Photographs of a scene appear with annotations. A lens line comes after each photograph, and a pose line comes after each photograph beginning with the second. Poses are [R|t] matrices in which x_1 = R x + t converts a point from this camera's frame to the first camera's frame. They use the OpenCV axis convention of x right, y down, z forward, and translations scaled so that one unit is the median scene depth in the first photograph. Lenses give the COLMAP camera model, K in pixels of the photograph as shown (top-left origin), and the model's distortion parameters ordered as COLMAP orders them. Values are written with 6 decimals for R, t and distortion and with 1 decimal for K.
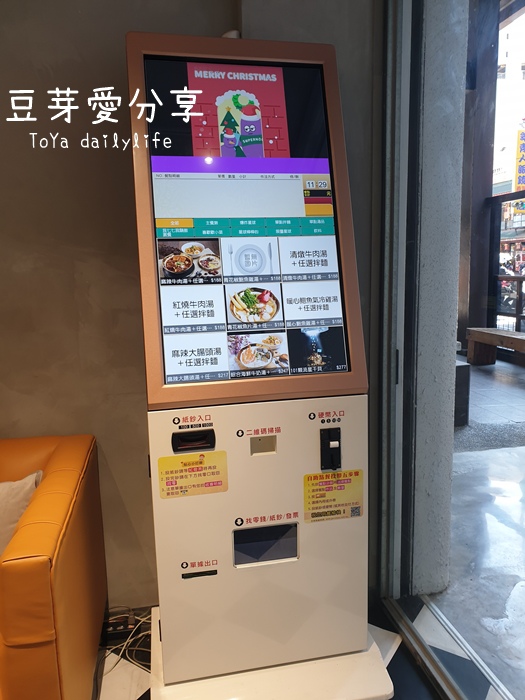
lens RADIAL K [[548.6, 0, 265.6], [0, 548.6, 352.0], [0, 0, 1]] dist [0.049223, -0.029604]
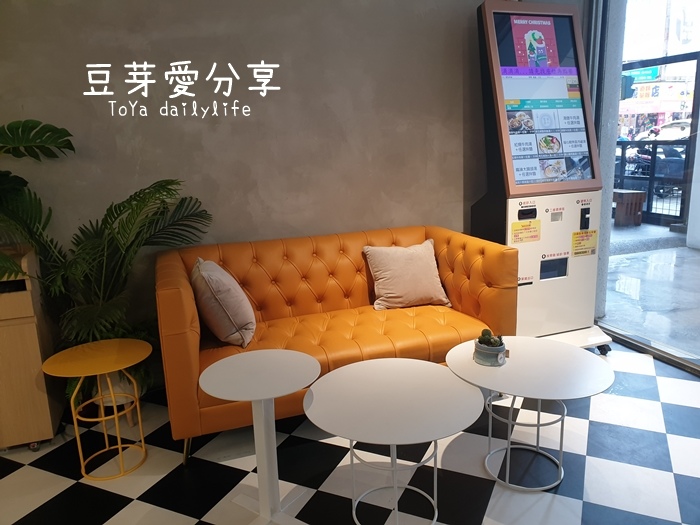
lens RADIAL K [[548.6, 0, 346.2], [0, 548.6, 261.6], [0, 0, 1]] dist [0.049223, -0.029604]
pose [[0.986265, -0.044772, 0.158986, -1.047346], [0.036898, 0.997958, 0.052141, 0.196013], [-0.160995, -0.045558, 0.985903, -0.818509]]
